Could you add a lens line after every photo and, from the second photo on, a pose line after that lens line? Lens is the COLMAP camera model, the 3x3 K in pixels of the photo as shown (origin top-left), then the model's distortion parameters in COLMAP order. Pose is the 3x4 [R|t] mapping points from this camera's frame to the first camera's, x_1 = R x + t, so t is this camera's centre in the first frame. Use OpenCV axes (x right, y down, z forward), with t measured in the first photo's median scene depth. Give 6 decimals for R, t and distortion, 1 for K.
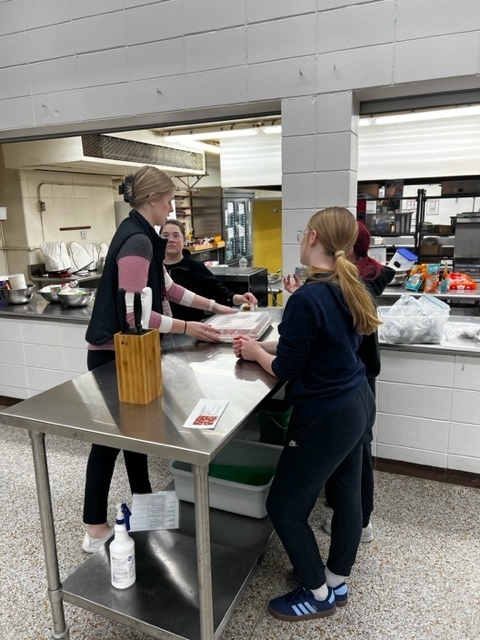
lens RADIAL K [[491.9, 0, 240.0], [0, 491.9, 320.0], [0, 0, 1]] dist [0.020631, -0.007206]
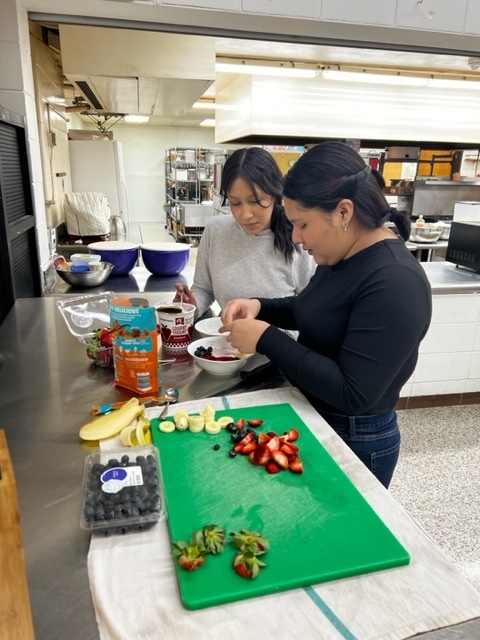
lens RADIAL K [[491.9, 0, 240.0], [0, 491.9, 320.0], [0, 0, 1]] dist [0.020631, -0.007206]
pose [[0.824684, -0.117386, 0.553279, -0.550118], [0.076051, 0.992356, 0.097186, -0.027570], [-0.560458, -0.038070, 0.827307, 0.265091]]
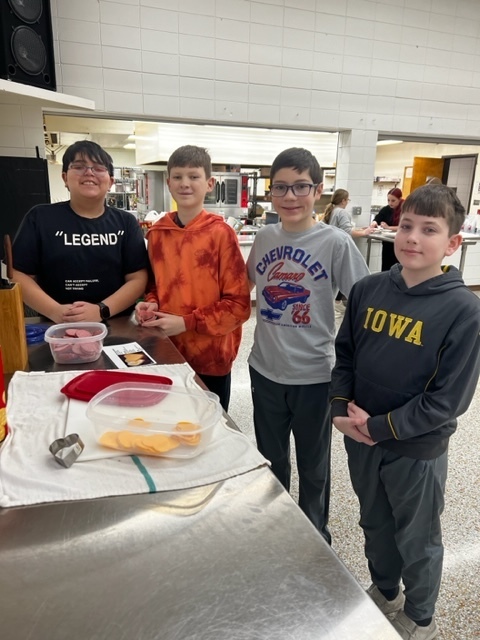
lens RADIAL K [[489.7, 0, 233.0], [0, 489.7, 321.7], [0, 0, 1]] dist [0.048959, -0.067719]
pose [[0.741243, -0.135624, 0.657393, -0.791274], [0.105669, 0.990741, 0.085248, 0.067792], [-0.662868, 0.006277, 0.748710, -0.122038]]
